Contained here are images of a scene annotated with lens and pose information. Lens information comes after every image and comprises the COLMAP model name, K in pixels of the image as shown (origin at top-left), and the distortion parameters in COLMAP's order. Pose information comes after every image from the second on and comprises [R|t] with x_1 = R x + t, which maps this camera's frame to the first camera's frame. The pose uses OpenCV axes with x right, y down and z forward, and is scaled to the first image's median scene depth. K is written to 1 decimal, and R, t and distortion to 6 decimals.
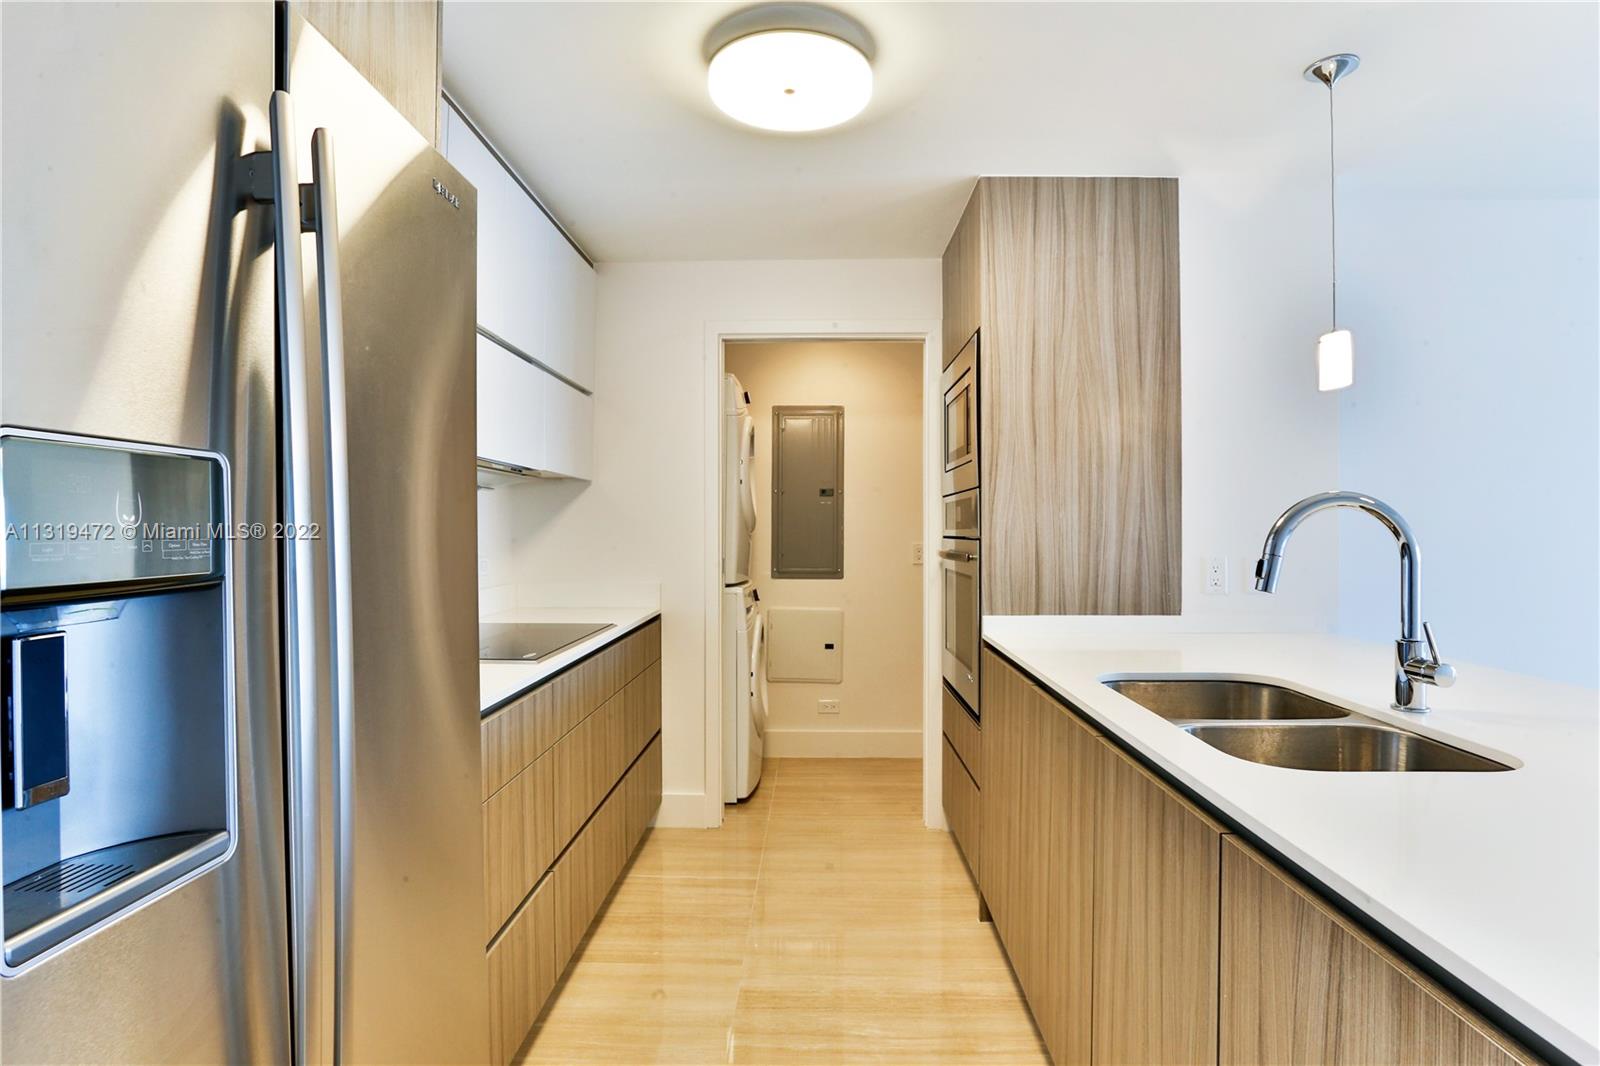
lens RADIAL K [[848.1, 0, 792.8], [0, 848.1, 520.8], [0, 0, 1]] dist [-0.034081, 0.006983]
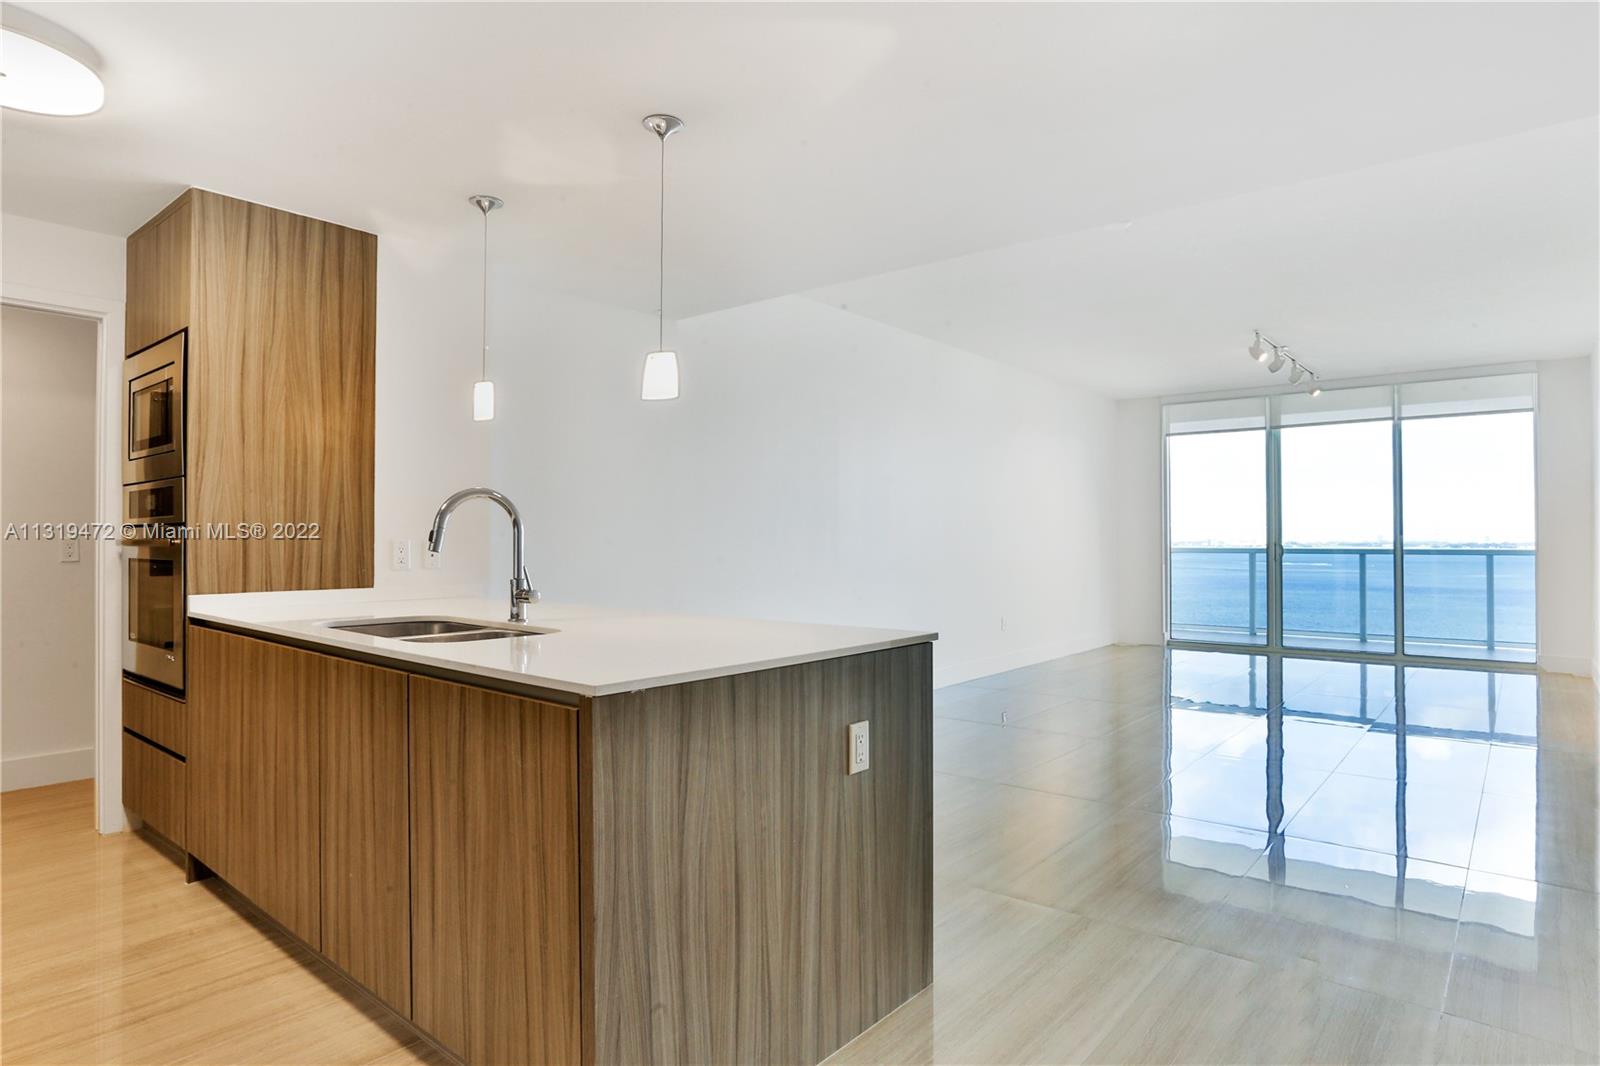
lens RADIAL K [[848.1, 0, 798.1], [0, 848.1, 526.3], [0, 0, 1]] dist [-0.034081, 0.006983]
pose [[0.614929, 0.006855, 0.788553, -0.133520], [-0.007234, 0.999969, -0.003052, 0.021296], [-0.788550, -0.003827, 0.614959, -0.258664]]
